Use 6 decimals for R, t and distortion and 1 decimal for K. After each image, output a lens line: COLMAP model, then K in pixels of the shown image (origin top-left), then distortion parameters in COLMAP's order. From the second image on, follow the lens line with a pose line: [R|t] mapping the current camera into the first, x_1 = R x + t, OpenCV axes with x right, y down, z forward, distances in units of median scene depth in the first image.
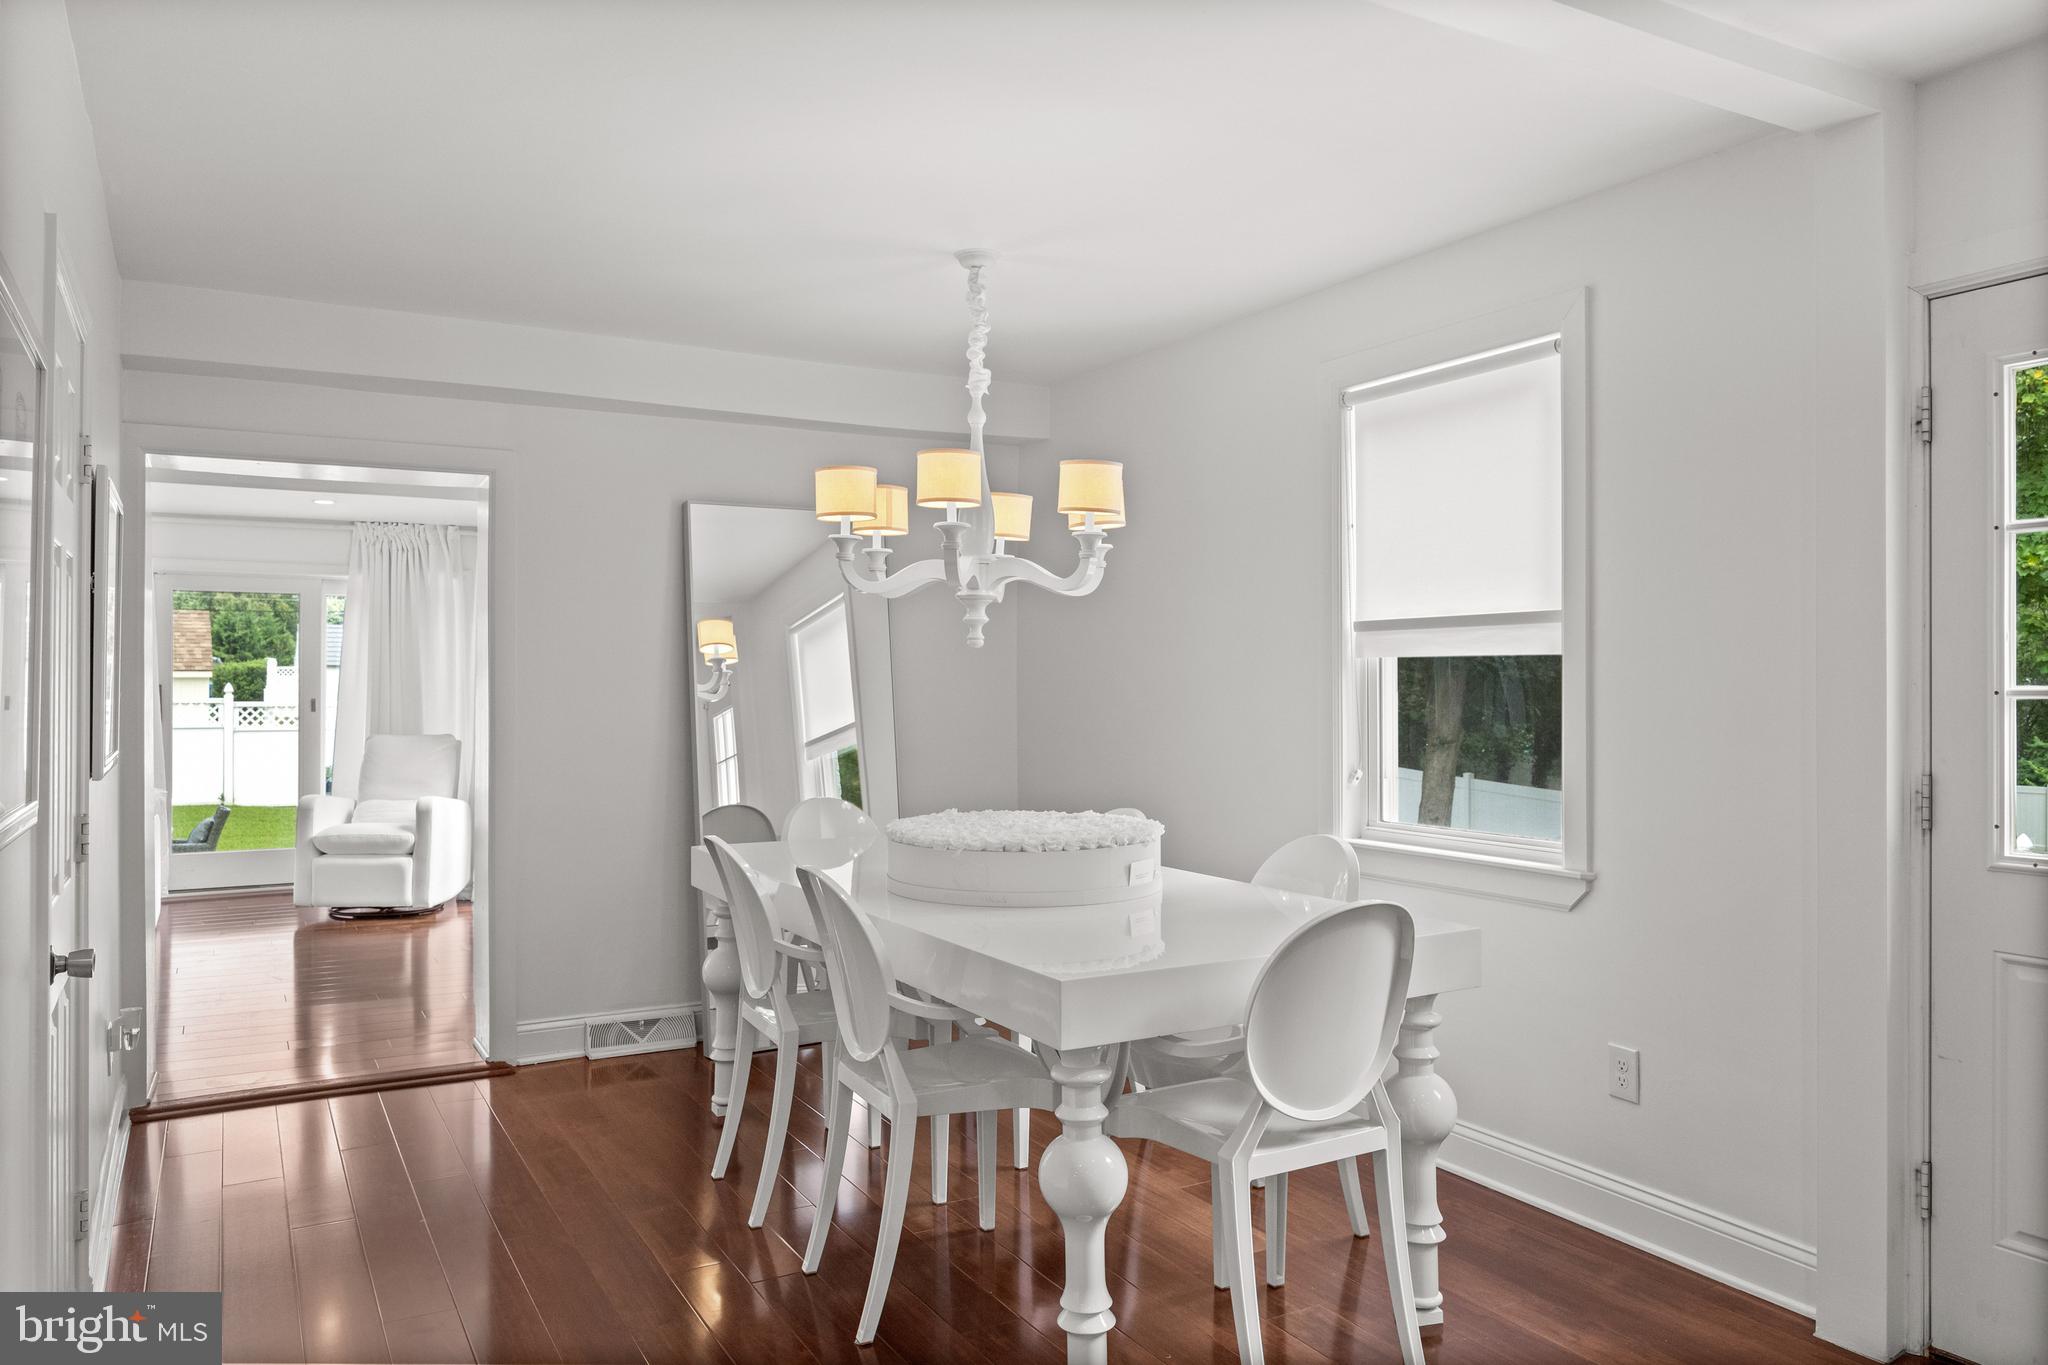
lens RADIAL K [[1417.3, 0, 1024.0], [0, 1417.3, 682.5], [0, 0, 1]] dist [-0.002503, 0.000599]
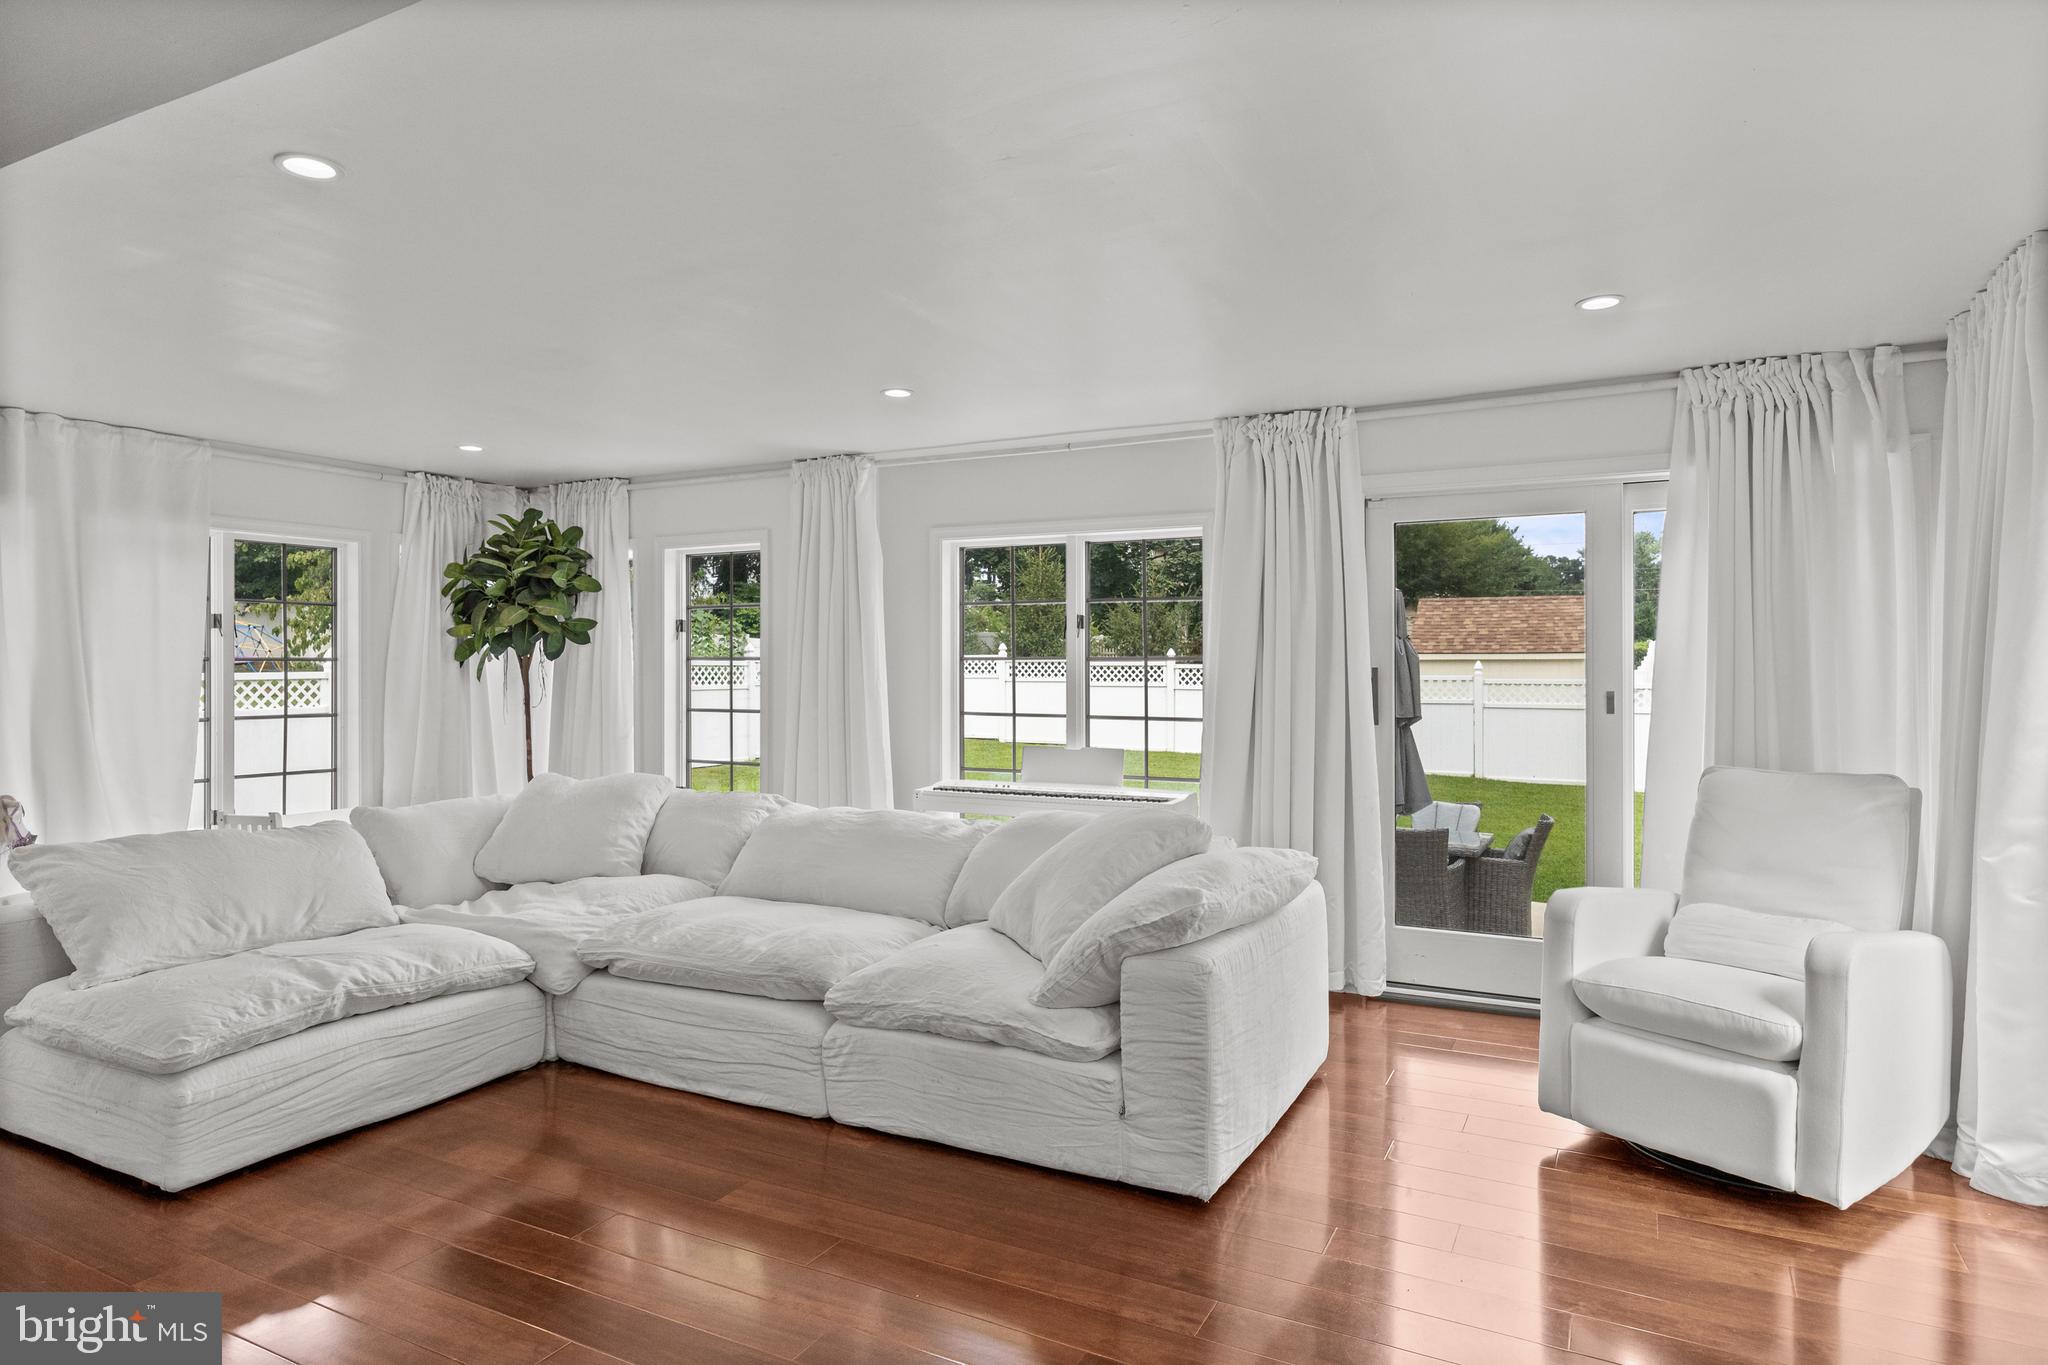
lens RADIAL K [[1147.7, 0, 1024.0], [0, 1147.7, 682.5], [0, 0, 1]] dist [-0.000201, -0.000382]
pose [[0.535291, 0.001968, -0.844666, -0.247057], [0.012426, 0.999871, 0.010205, -0.000004], [0.844577, -0.015959, 0.535197, 0.579067]]
